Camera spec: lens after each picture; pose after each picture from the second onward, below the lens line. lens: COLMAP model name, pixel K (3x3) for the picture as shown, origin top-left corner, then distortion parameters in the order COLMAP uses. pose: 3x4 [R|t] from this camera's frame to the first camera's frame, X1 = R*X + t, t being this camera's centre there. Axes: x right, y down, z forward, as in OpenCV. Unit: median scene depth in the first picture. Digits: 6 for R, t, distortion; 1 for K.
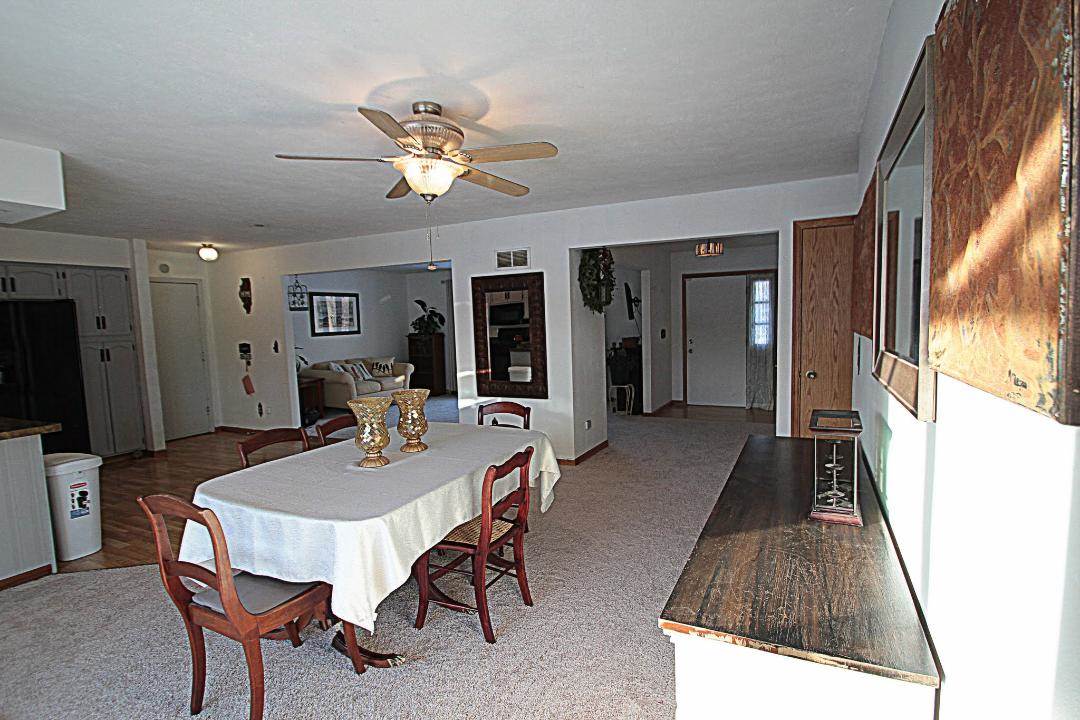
lens RADIAL K [[526.8, 0, 566.9], [0, 526.8, 371.5], [0, 0, 1]] dist [-0.000172, -0.014124]
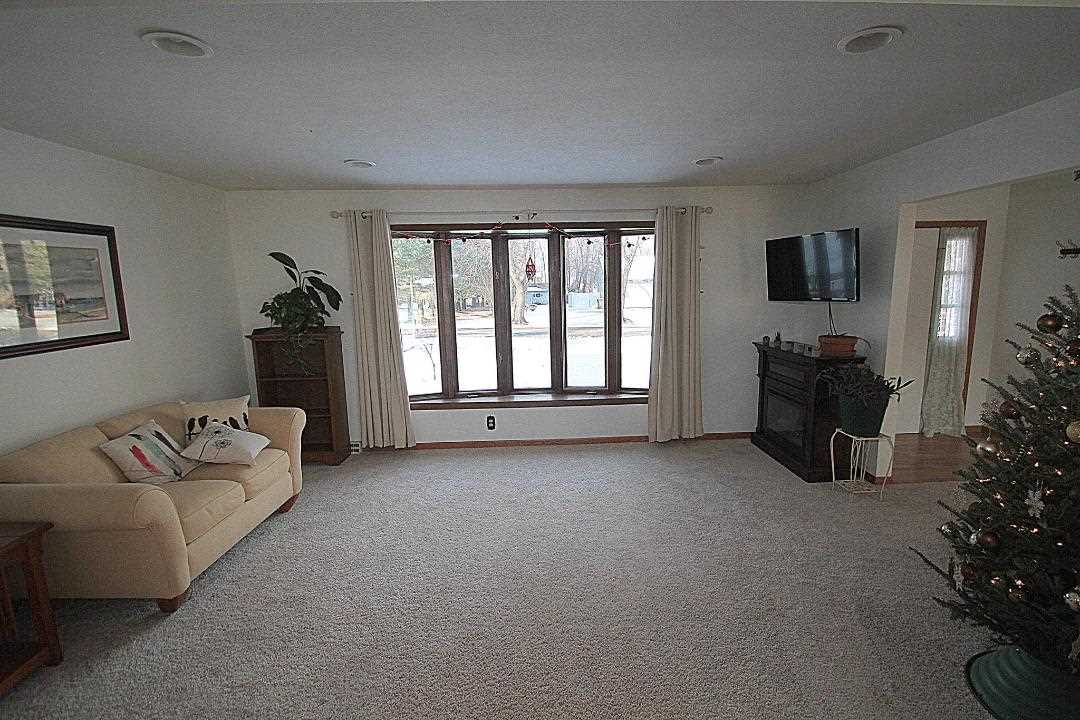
lens RADIAL K [[508.8, 0, 562.3], [0, 508.8, 366.6], [0, 0, 1]] dist [0.000362, 0.000017]
pose [[0.885461, -0.066209, 0.459974, -0.437906], [0.040331, 0.997013, 0.065872, -0.096728], [-0.462961, -0.039776, 0.885486, 0.833492]]
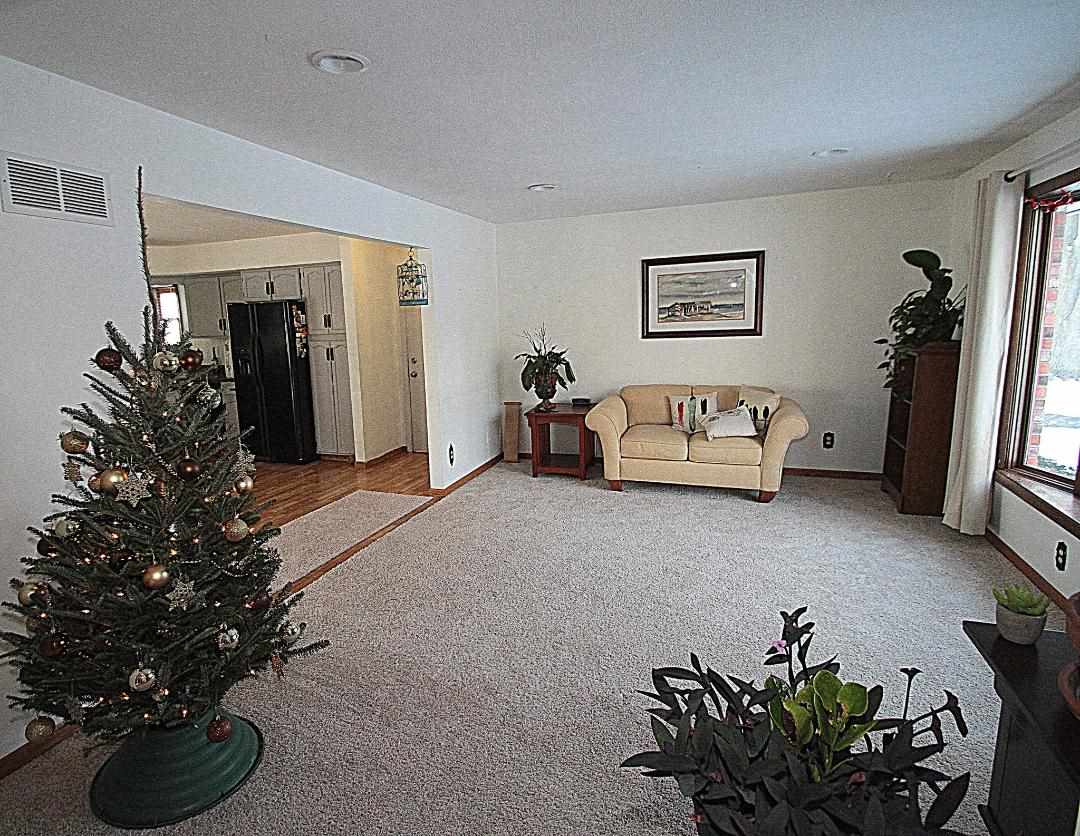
lens RADIAL K [[607.3, 0, 481.1], [0, 607.3, 418.0], [0, 0, 1]] dist [0.002015, 0.000017]
pose [[0.042083, 0.190923, -0.980702, 0.244653], [-0.063162, 0.980117, 0.188099, -0.130363], [0.997116, 0.054027, 0.053305, 1.092157]]
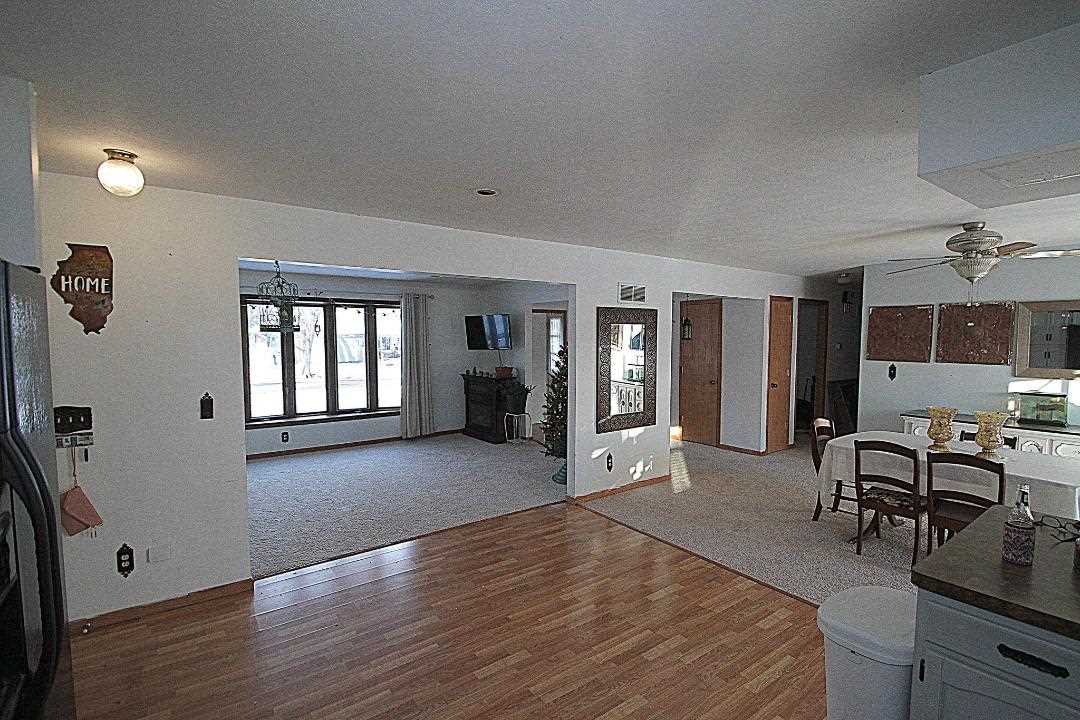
lens RADIAL K [[509.0, 0, 556.6], [0, 509.0, 371.7], [0, 0, 1]] dist [0.001583, 0.000053]
pose [[0.470795, -0.033613, 0.881602, -0.860213], [0.072130, 0.997395, -0.000491, -0.059027], [-0.879289, 0.063821, 0.471994, 0.548625]]
